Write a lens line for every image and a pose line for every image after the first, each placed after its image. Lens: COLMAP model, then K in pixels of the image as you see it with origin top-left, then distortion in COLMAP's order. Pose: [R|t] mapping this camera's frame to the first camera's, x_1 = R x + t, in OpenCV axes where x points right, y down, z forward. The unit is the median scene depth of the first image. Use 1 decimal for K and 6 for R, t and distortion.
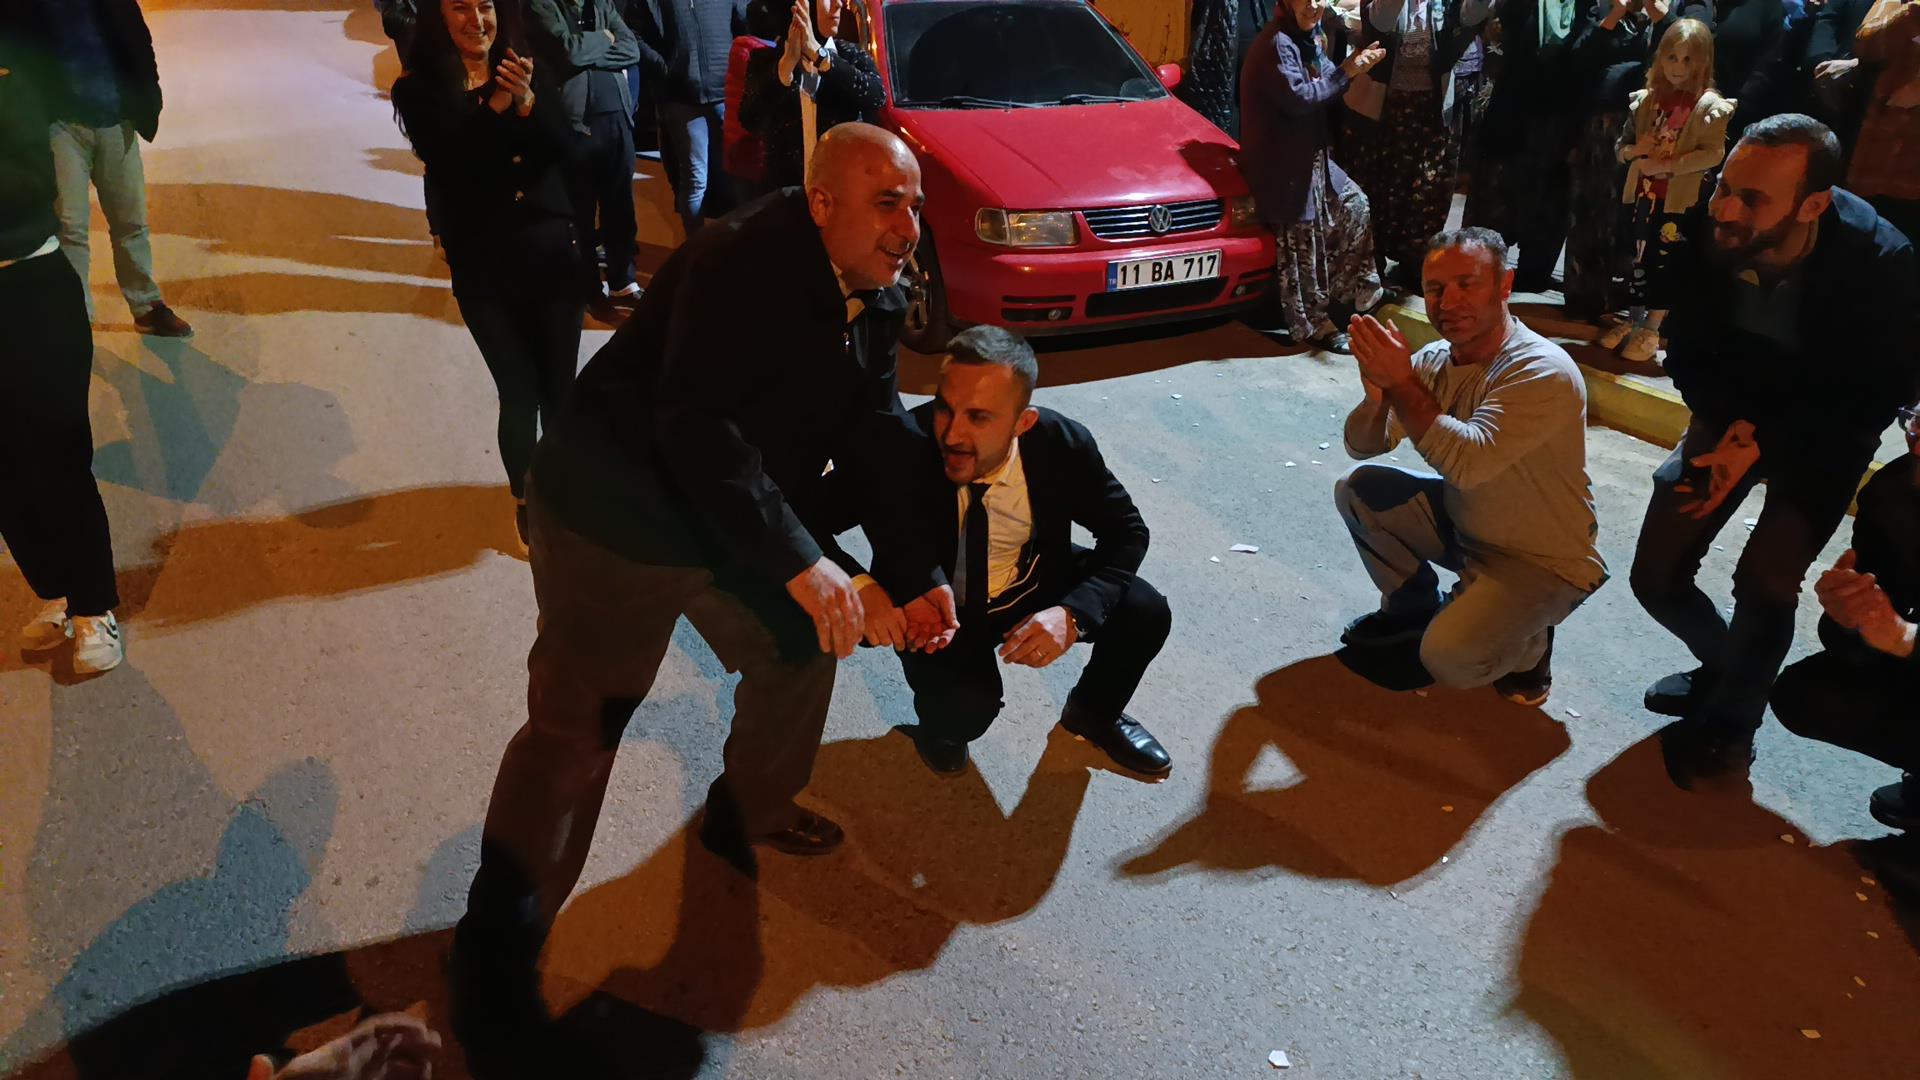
lens RADIAL K [[1320.5, 0, 955.8], [0, 1320.5, 543.9], [0, 0, 1]] dist [0.034162, -0.017528]
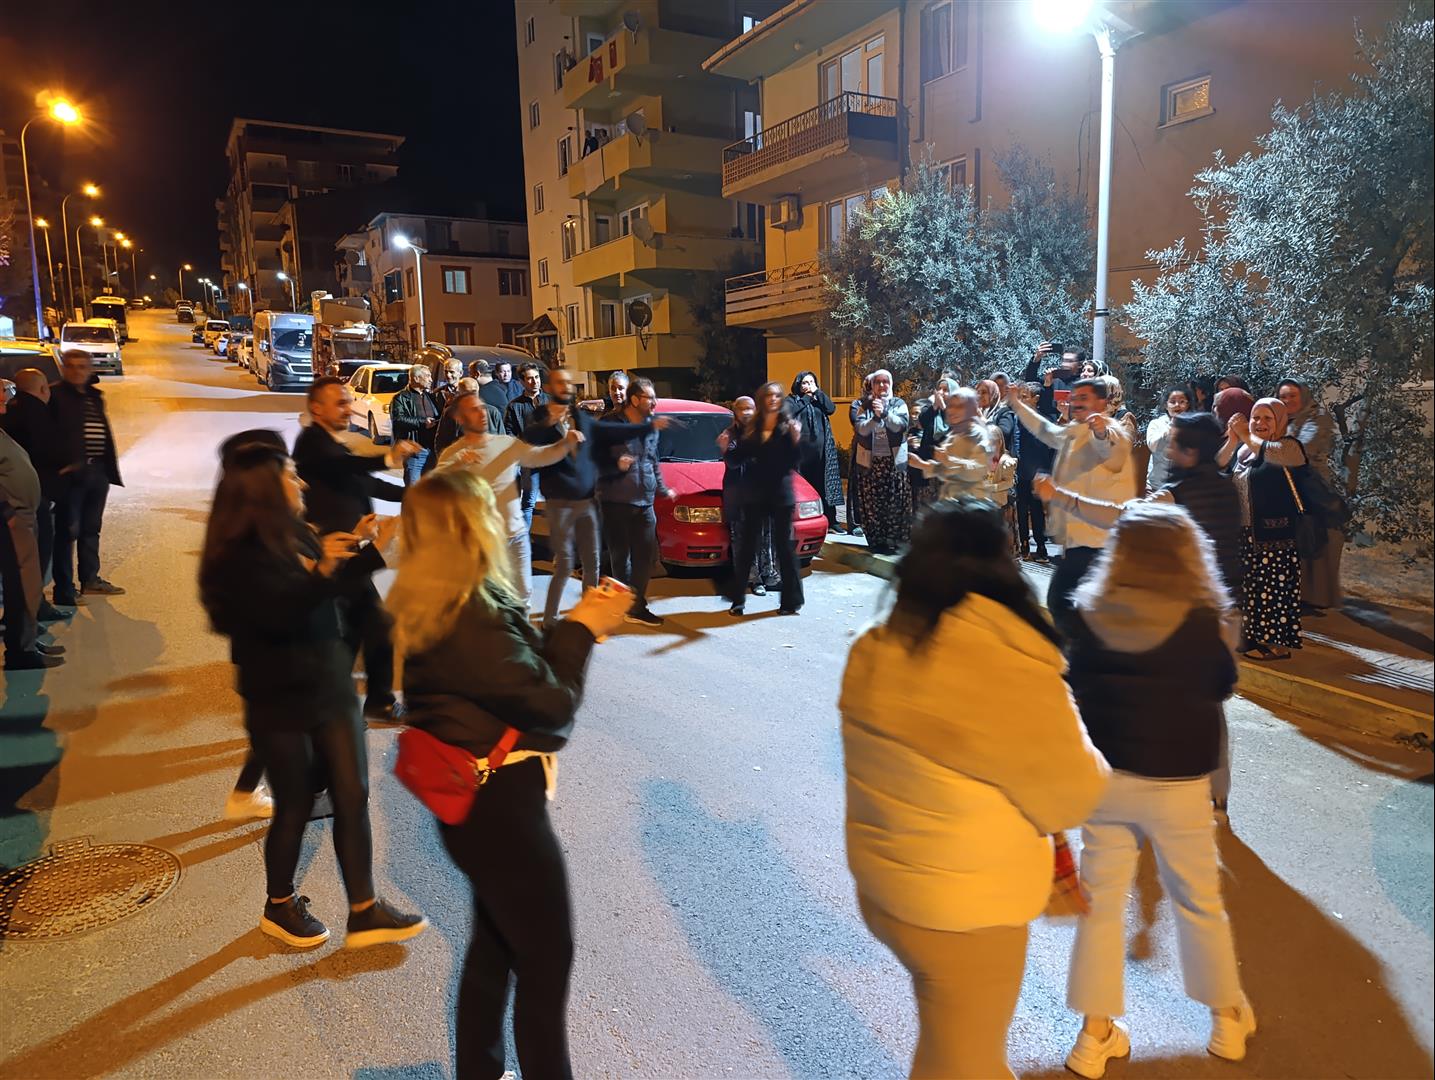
lens RADIAL K [[987.8, 0, 722.4], [0, 987.8, 532.7], [0, 0, 1]] dist [0.045322, -0.036279]
pose [[0.999508, 0.001088, 0.031338, 0.042774], [0.007031, 0.966175, -0.257792, 0.187151], [-0.030559, 0.257885, 0.965692, -0.492226]]
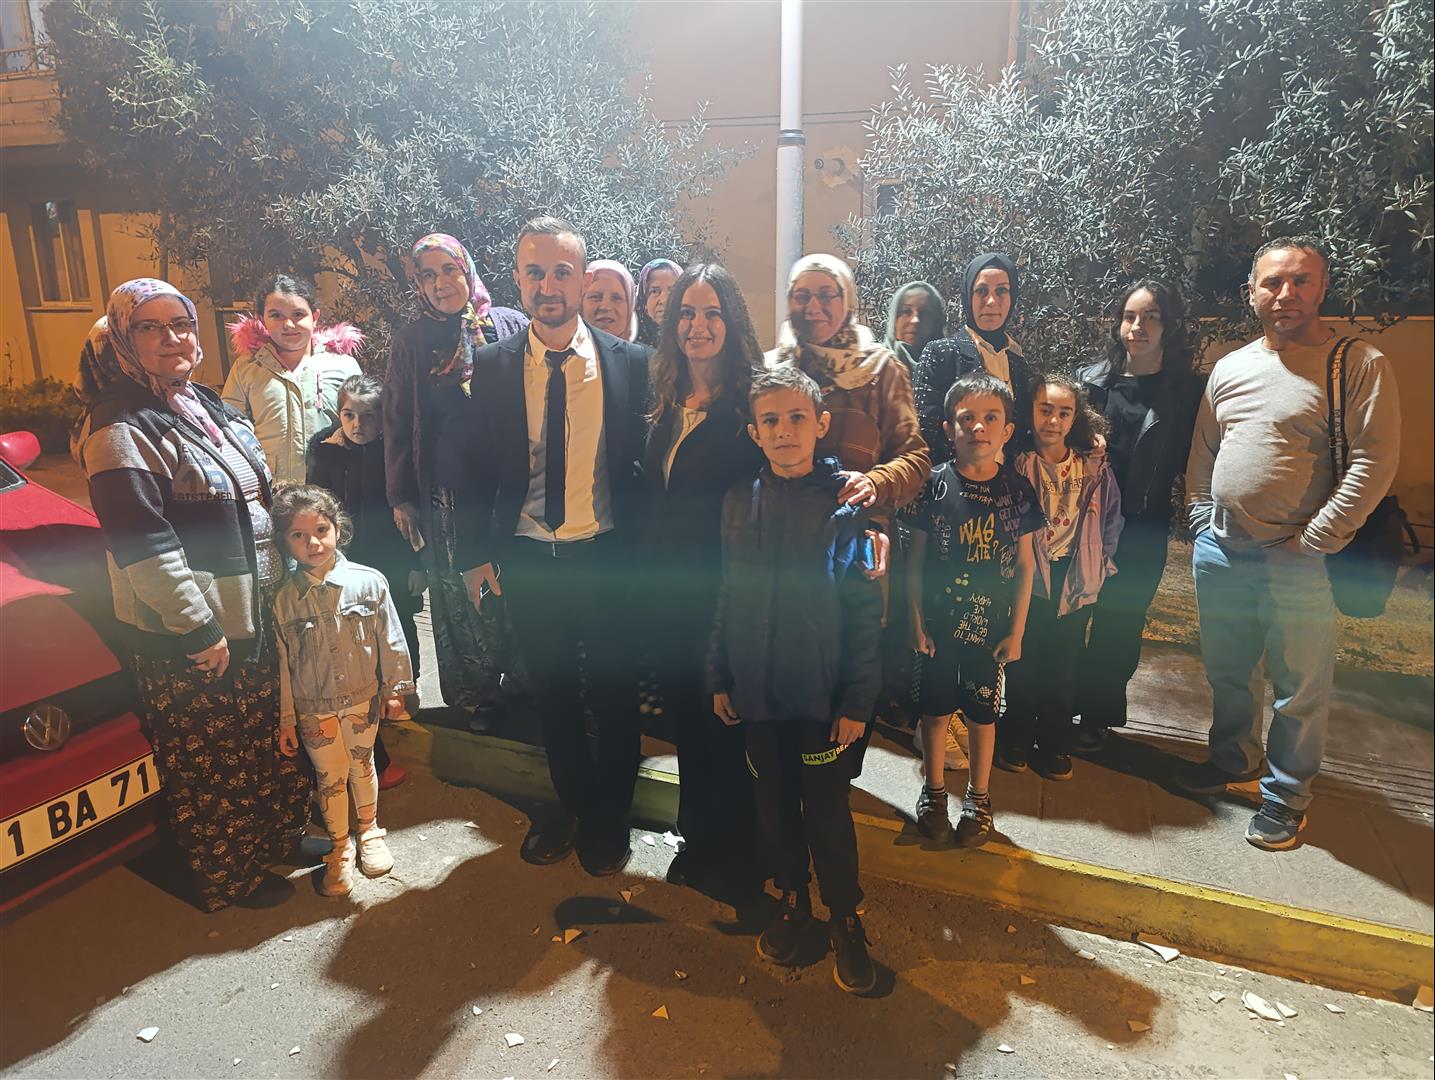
lens RADIAL K [[987.8, 0, 713.4], [0, 987.8, 532.1], [0, 0, 1]] dist [0.045322, -0.036279]
pose [[0.727207, -0.134164, 0.673179, 0.084320], [0.250653, 0.964892, -0.078468, -0.219340], [-0.639017, 0.225797, 0.735305, 0.485484]]
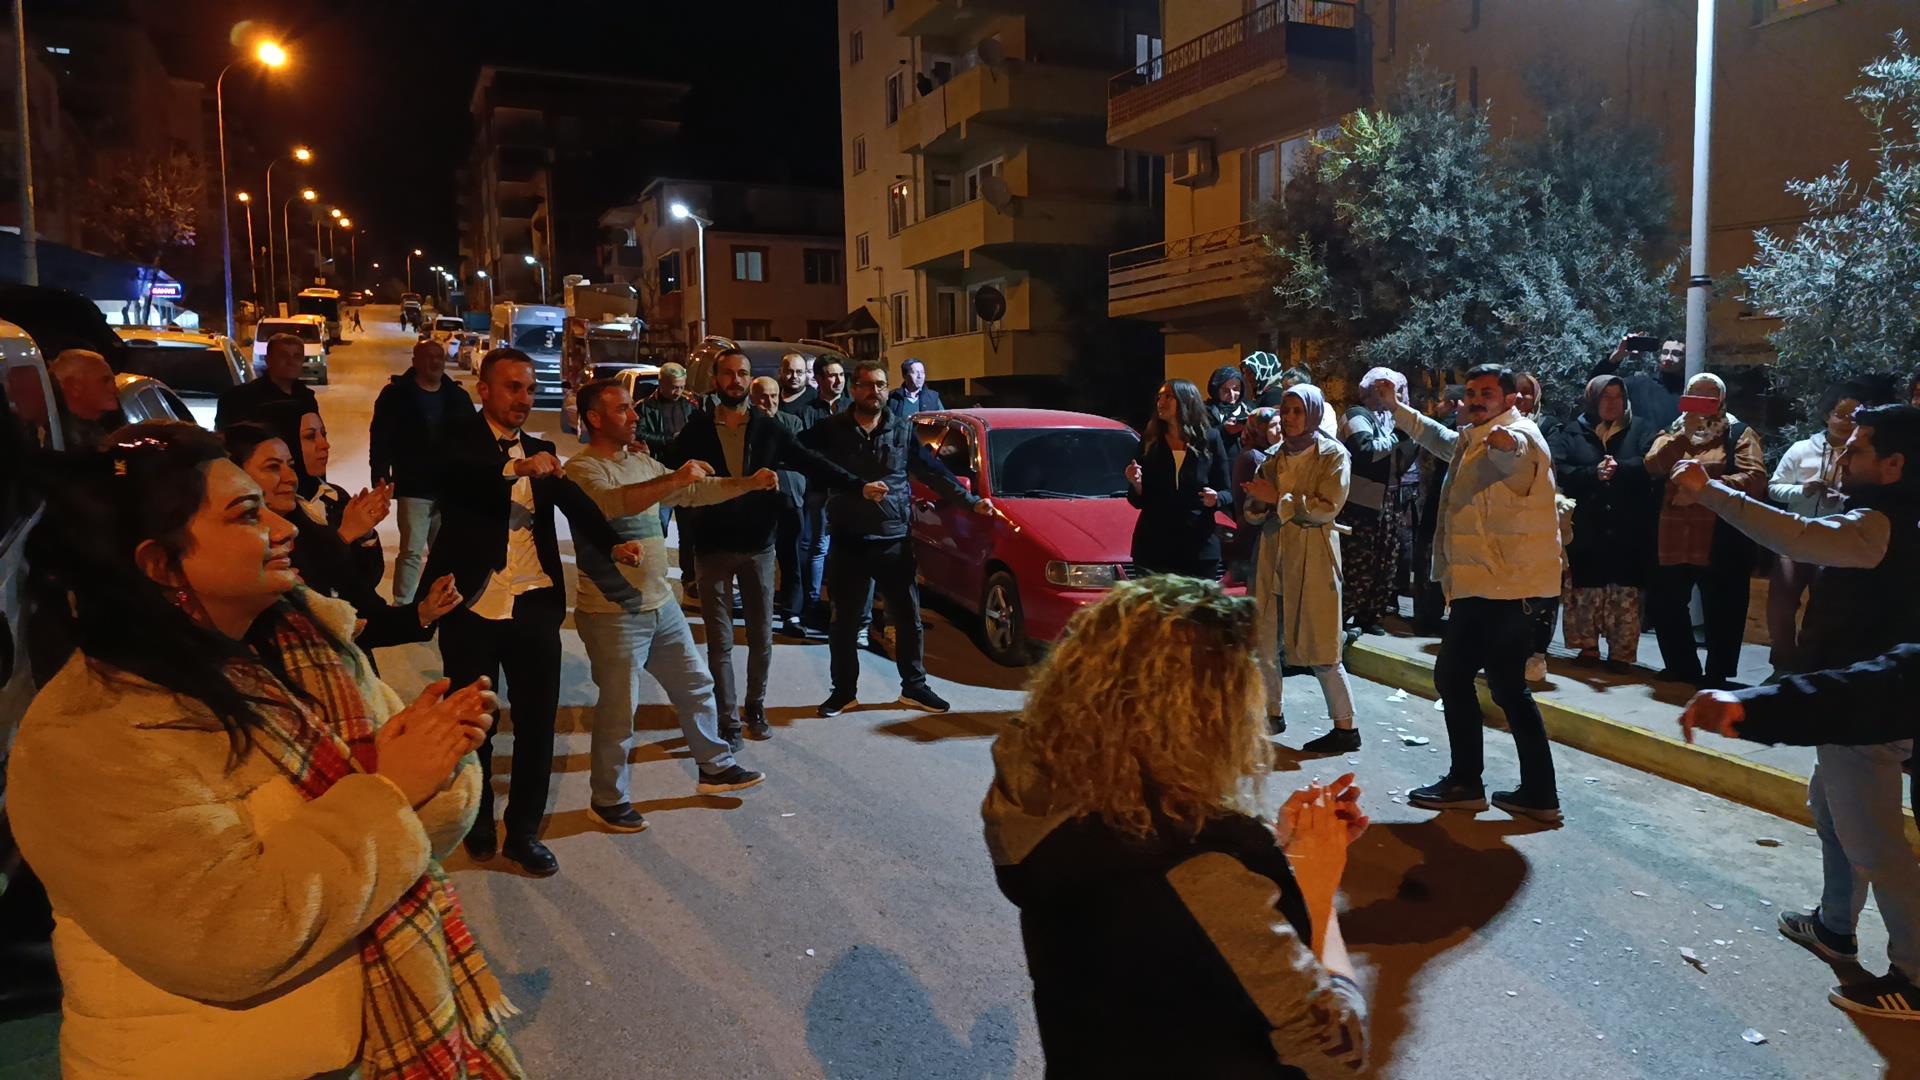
lens RADIAL K [[1320.5, 0, 968.9], [0, 1320.5, 536.9], [0, 0, 1]] dist [0.034162, -0.017528]
pose [[0.997972, 0.018239, -0.060991, 0.017897], [-0.035905, 0.952415, -0.302681, 0.152682], [0.052568, 0.304257, 0.951138, -0.361146]]
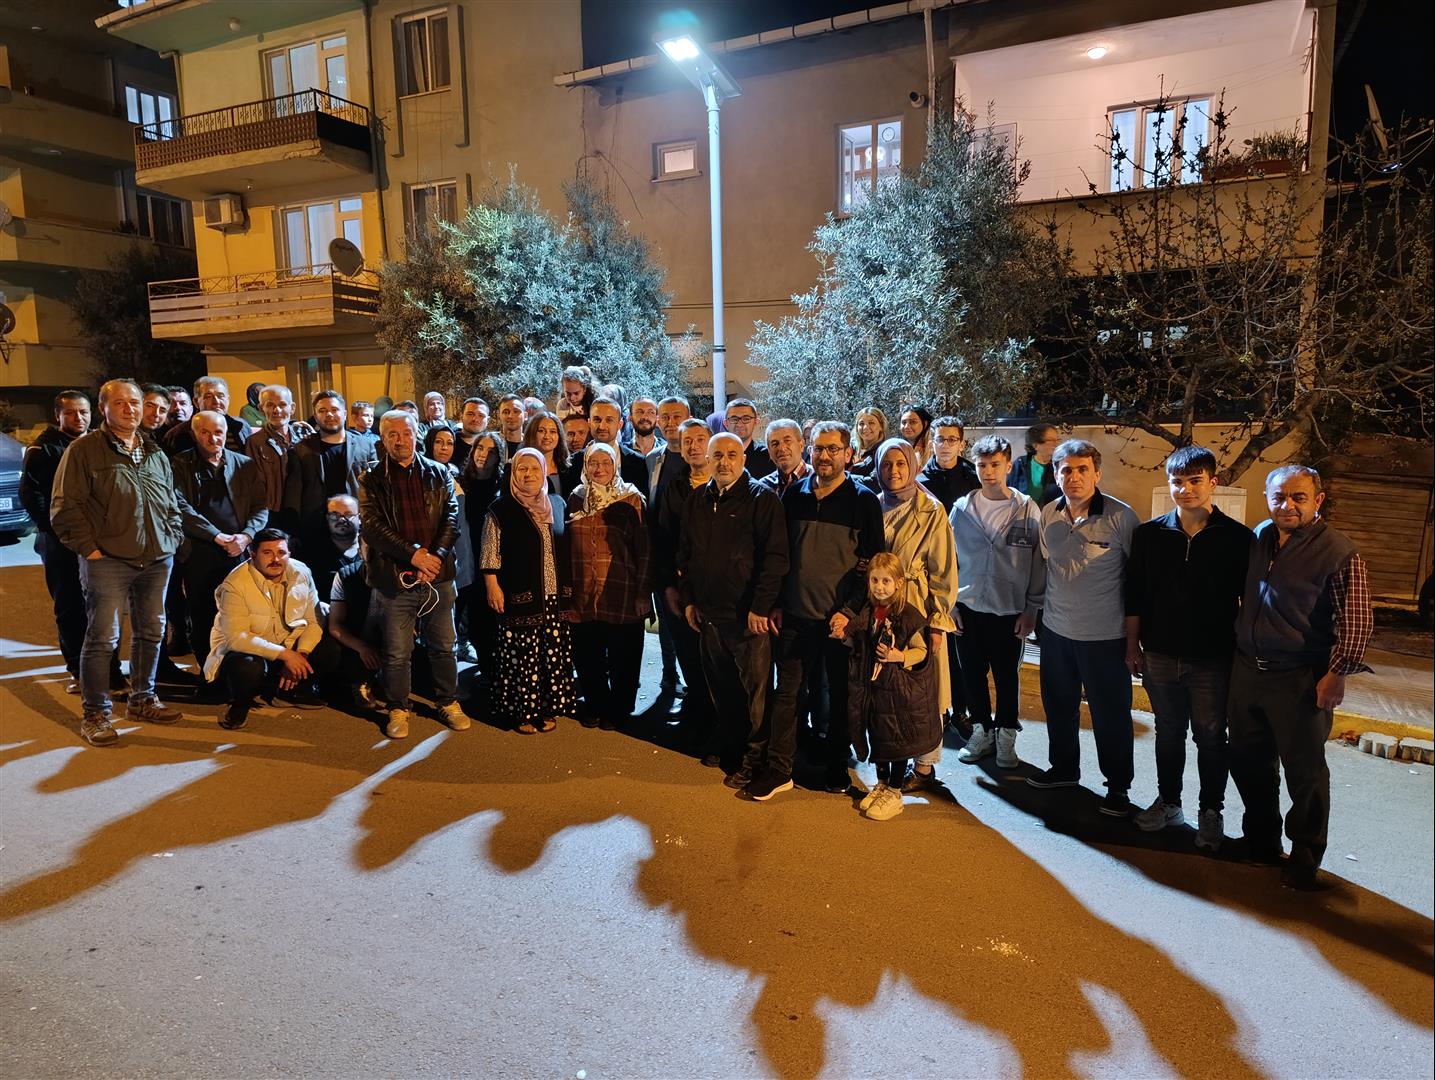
lens RADIAL K [[987.8, 0, 717.0], [0, 987.8, 536.9], [0, 0, 1]] dist [0.045322, -0.036279]
pose [[0.807388, -0.059377, 0.587025, -0.324466], [0.222915, 0.951881, -0.210313, 0.102091], [-0.546290, 0.300661, 0.781774, -0.285274]]
